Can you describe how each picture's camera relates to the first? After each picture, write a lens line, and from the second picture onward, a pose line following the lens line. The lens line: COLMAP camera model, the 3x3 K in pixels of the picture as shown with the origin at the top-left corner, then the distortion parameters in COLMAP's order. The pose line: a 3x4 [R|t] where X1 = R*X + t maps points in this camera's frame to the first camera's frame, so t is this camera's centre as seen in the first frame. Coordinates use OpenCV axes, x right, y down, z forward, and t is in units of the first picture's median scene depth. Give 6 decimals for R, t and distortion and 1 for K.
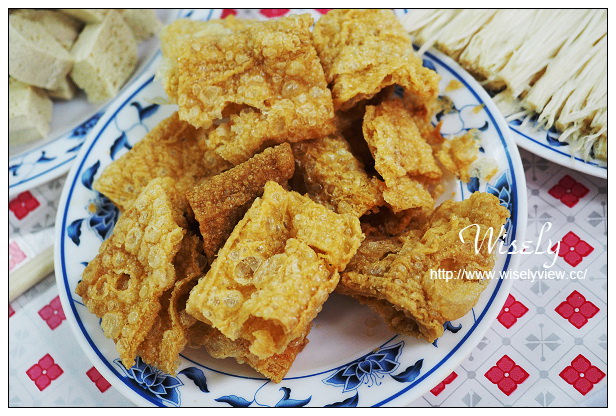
lens RADIAL K [[1027.1, 0, 308.0], [0, 1027.1, 208.0], [0, 0, 1]] dist [0.004752, 0.005759]
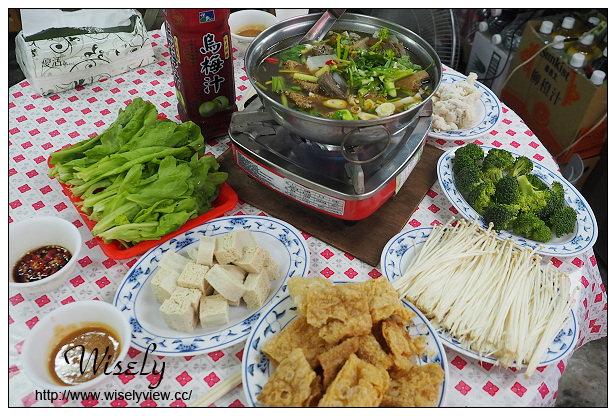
lens RADIAL K [[575.0, 0, 339.9], [0, 575.0, 209.1], [0, 0, 1]] dist [-0.008506, -0.002575]
pose [[0.974734, 0.106557, 0.196314, -0.326092], [-0.056750, 0.968178, -0.243743, -0.021757], [-0.216039, 0.226443, 0.949763, -0.307958]]
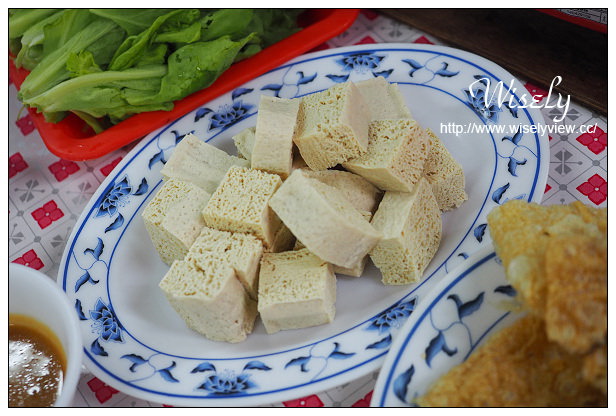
lens RADIAL K [[1027.1, 0, 308.0], [0, 1027.1, 208.0], [0, 0, 1]] dist [0.004752, 0.005759]
pose [[0.995133, 0.081368, -0.055581, -0.266395], [-0.086079, 0.992358, -0.088412, -0.096917], [0.047963, 0.092766, 0.994532, 0.173008]]
